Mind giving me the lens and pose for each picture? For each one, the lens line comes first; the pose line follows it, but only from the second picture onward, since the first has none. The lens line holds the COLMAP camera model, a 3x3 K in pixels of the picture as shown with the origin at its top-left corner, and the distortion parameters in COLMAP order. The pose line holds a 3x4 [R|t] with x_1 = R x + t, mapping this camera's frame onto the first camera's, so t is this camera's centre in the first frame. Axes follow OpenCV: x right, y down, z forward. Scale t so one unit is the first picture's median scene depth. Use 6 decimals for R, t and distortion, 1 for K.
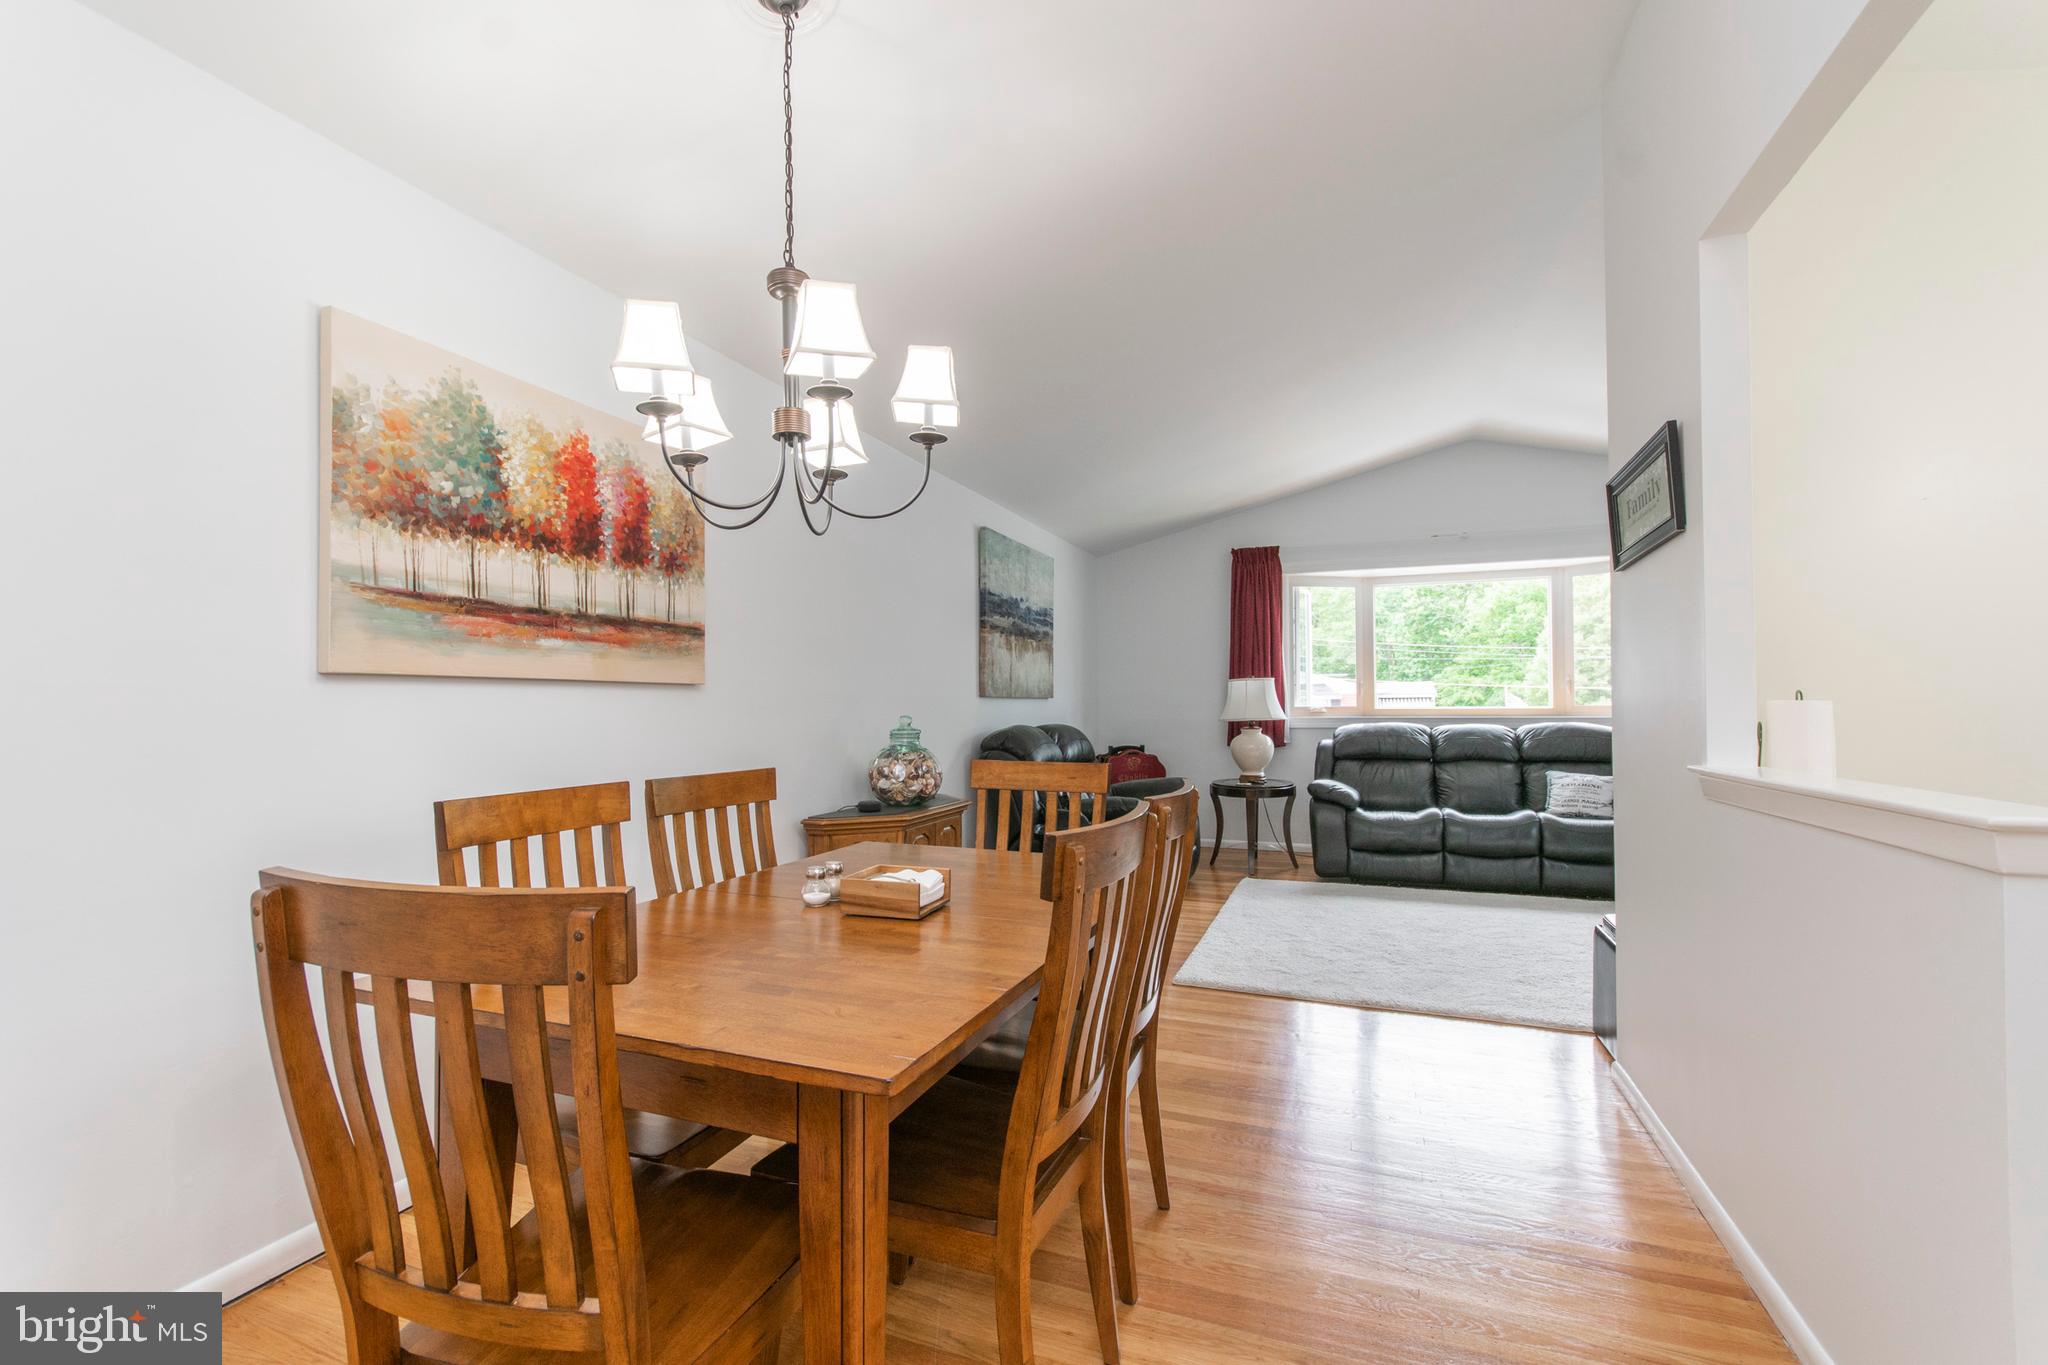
lens RADIAL K [[905.6, 0, 1037.6], [0, 905.6, 695.3], [0, 0, 1]] dist [0.003421, -0.001527]
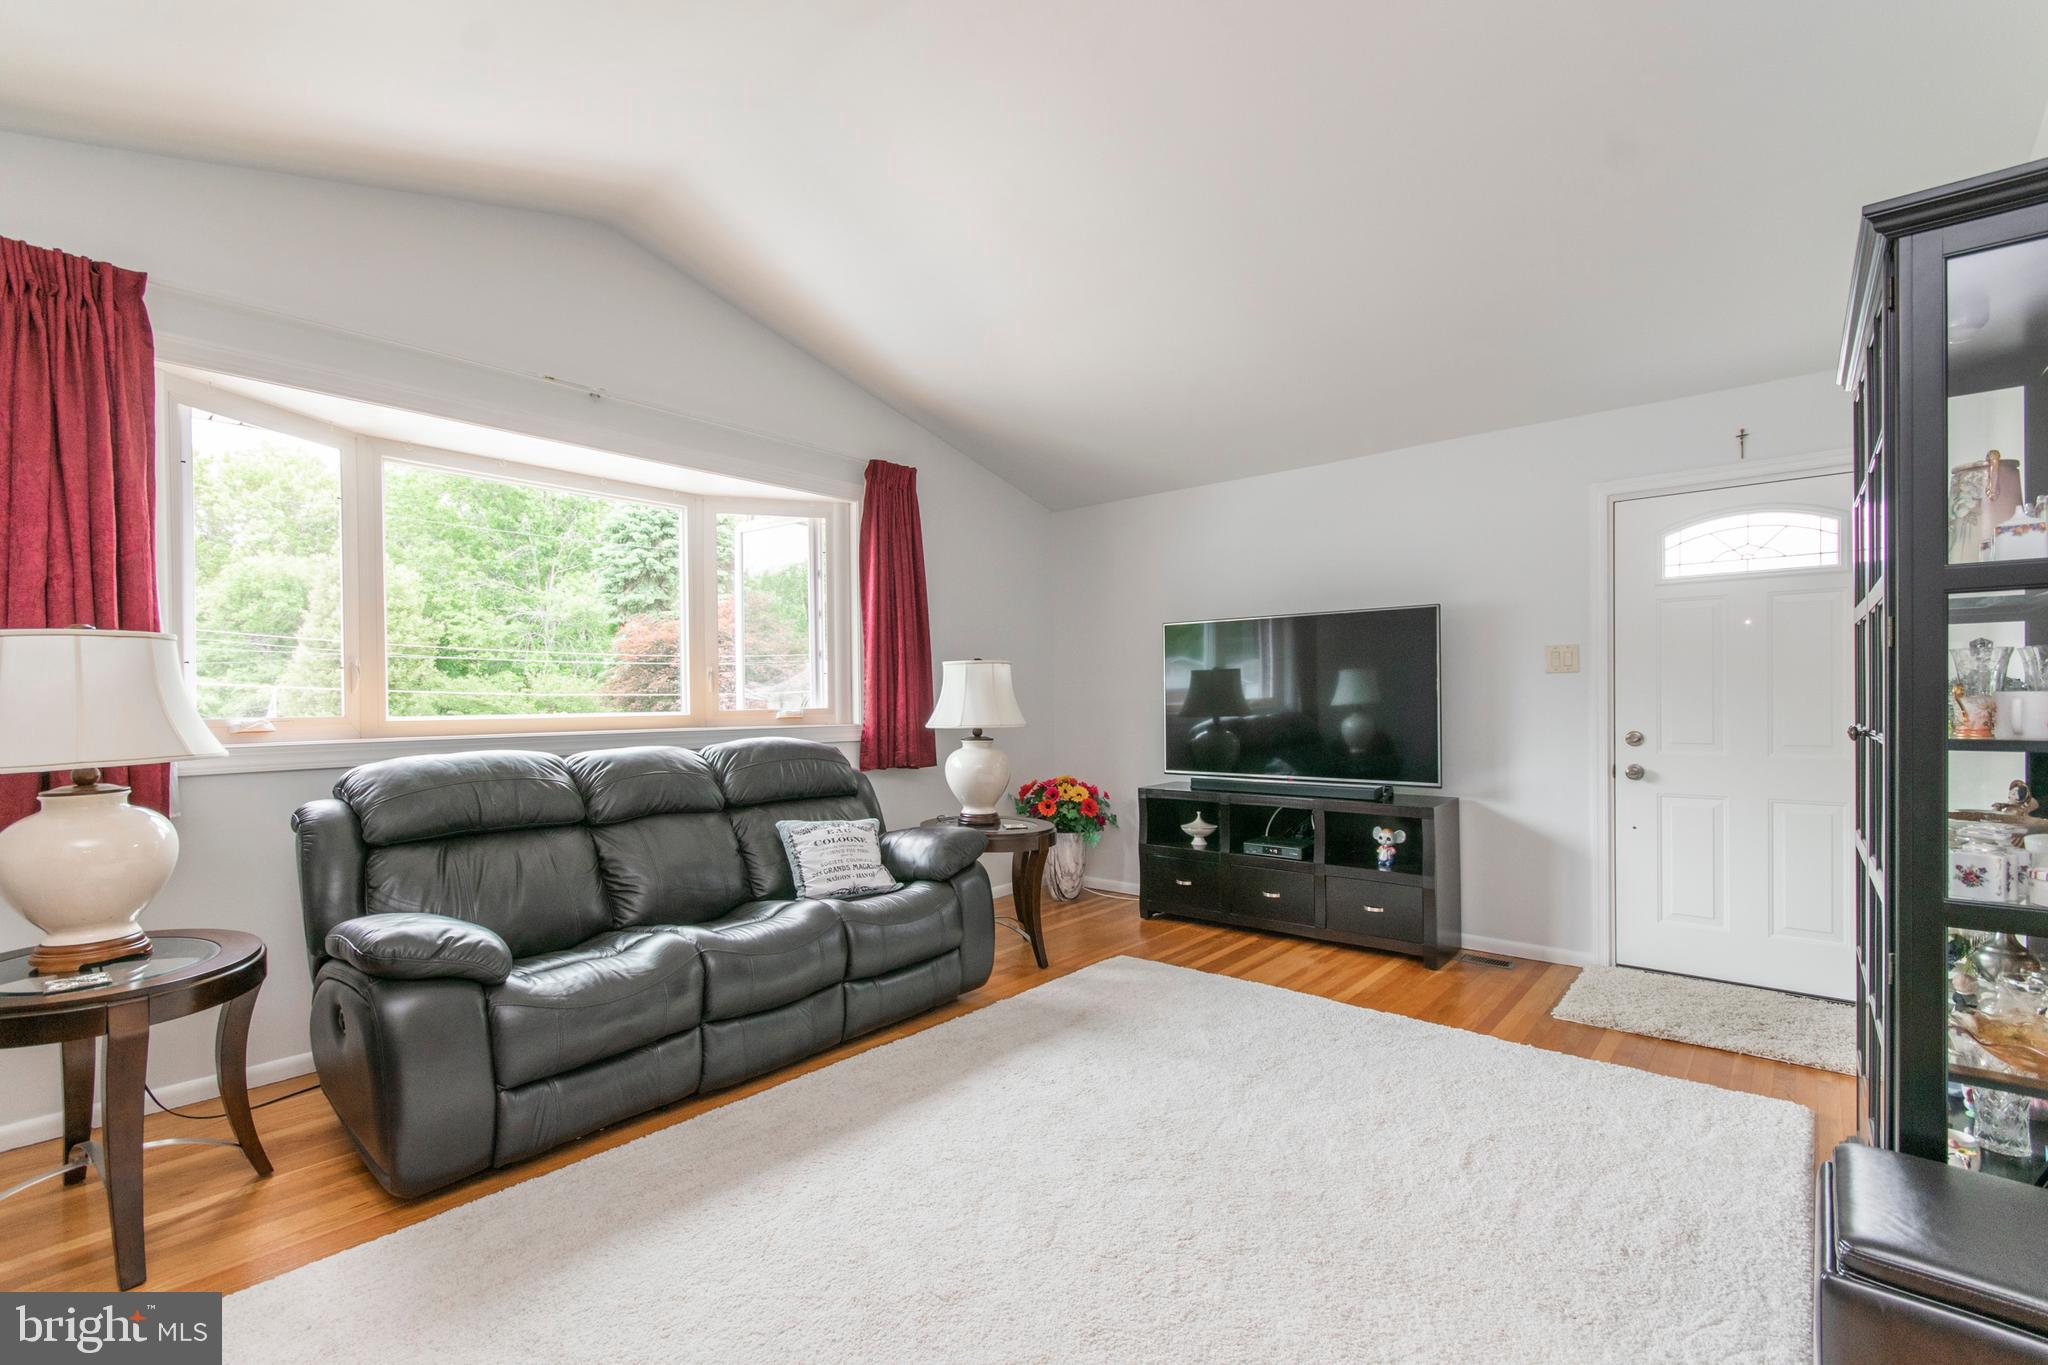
lens RADIAL K [[905.6, 0, 1006.2], [0, 905.6, 702.4], [0, 0, 1]] dist [0.003421, -0.001527]
pose [[0.369186, 0.002468, 0.929352, 0.062639], [-0.005524, 0.999985, -0.000461, 0.004959], [-0.929339, -0.004964, 0.369194, 0.605524]]
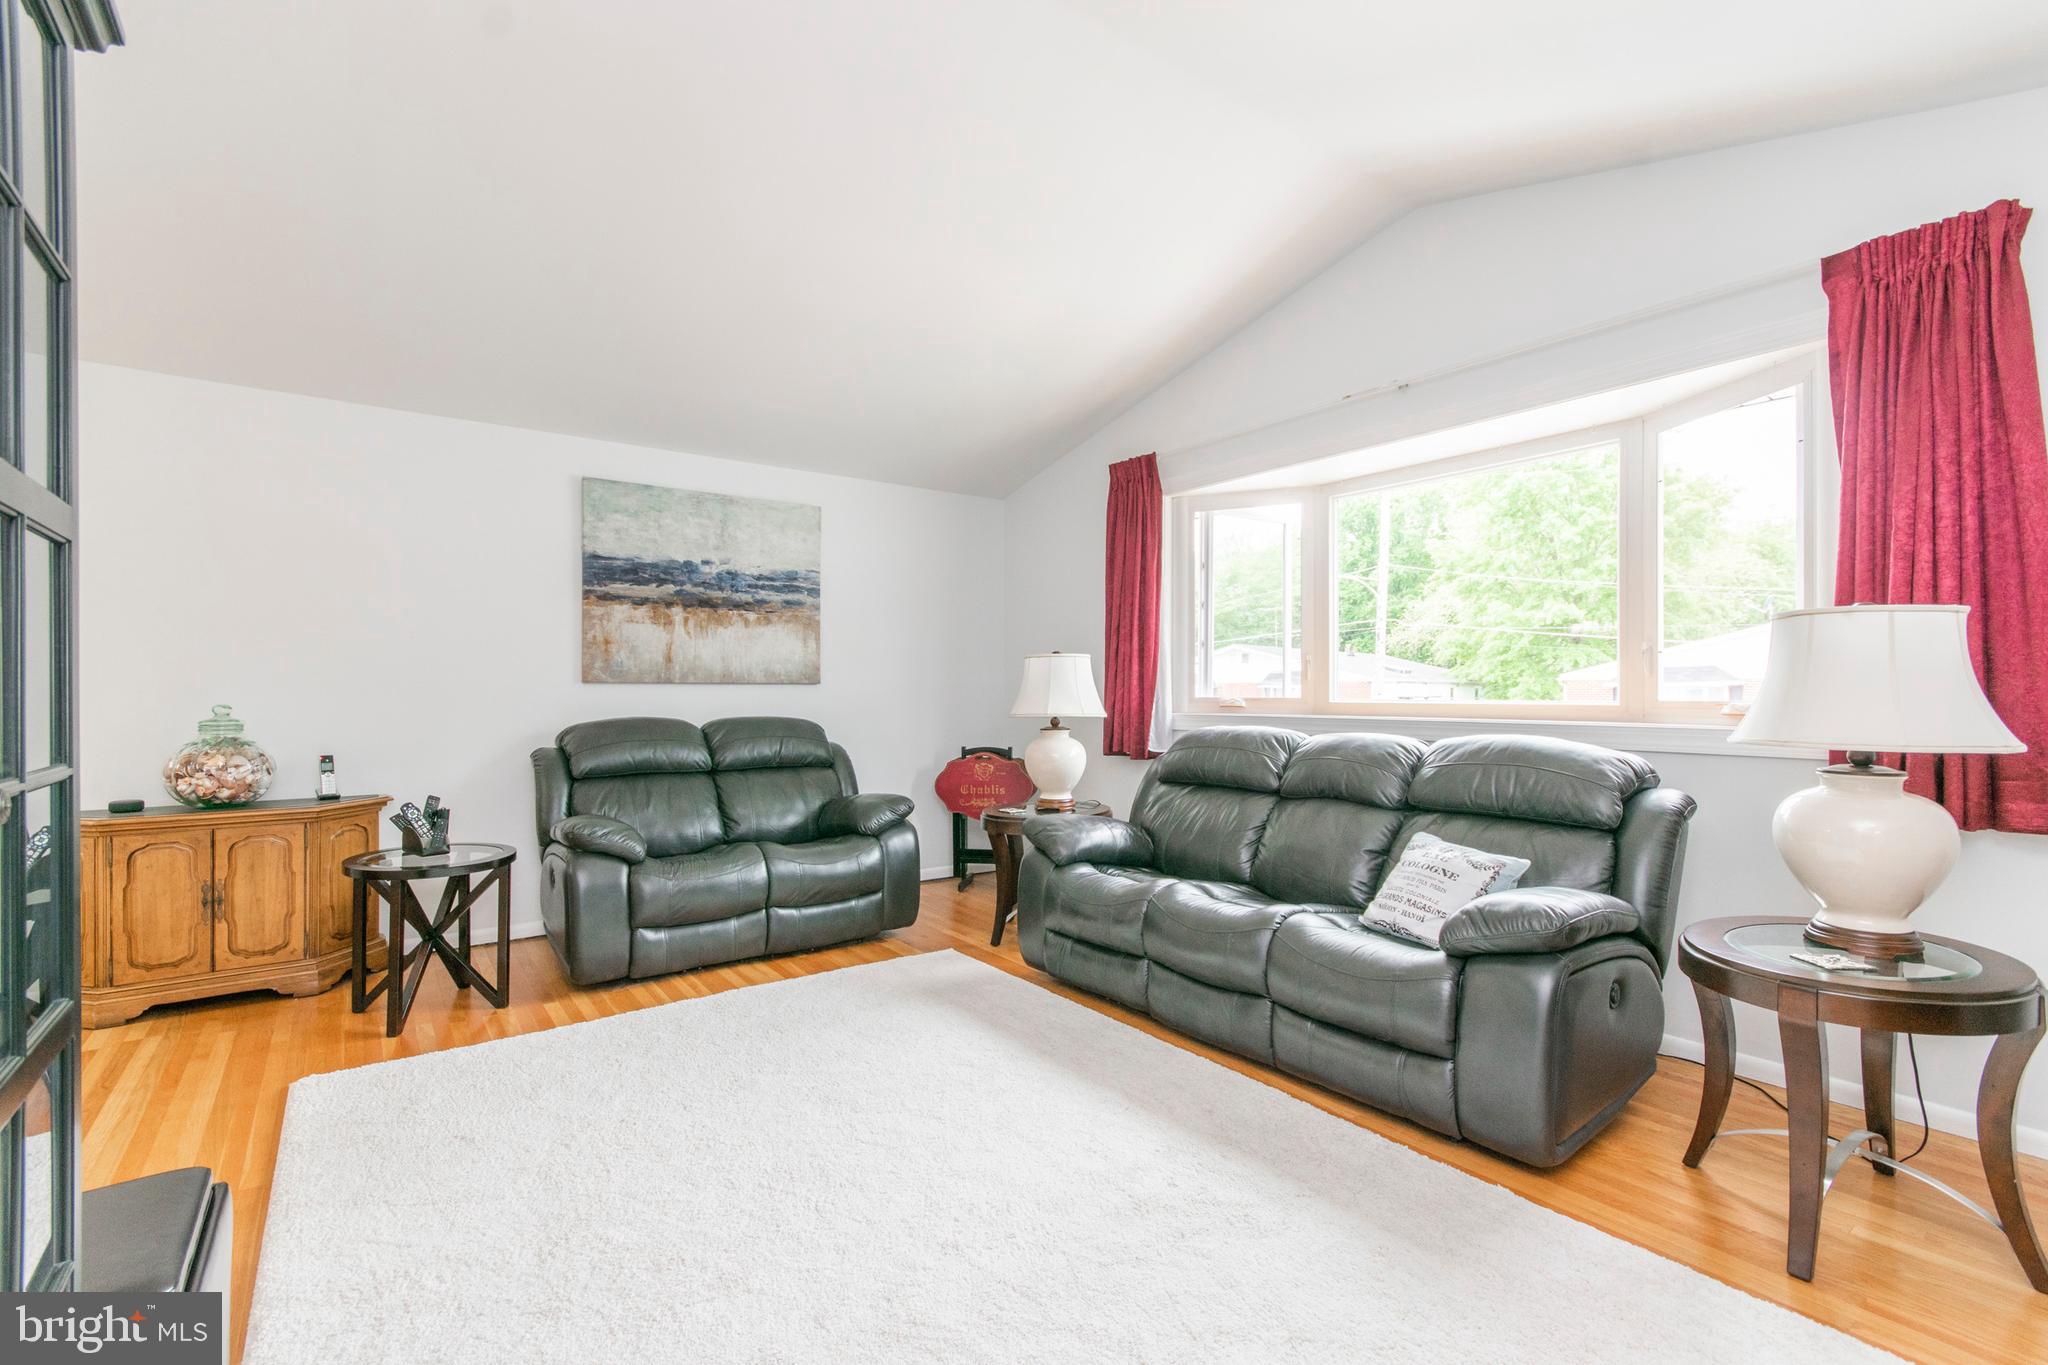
lens RADIAL K [[905.6, 0, 1020.0], [0, 905.6, 691.1], [0, 0, 1]] dist [0.003421, -0.001527]
pose [[0.834113, 0.005948, -0.551562, 0.610191], [0.000862, 0.999927, 0.012087, 0.000325], [0.551593, -0.010558, 0.834046, 0.438802]]
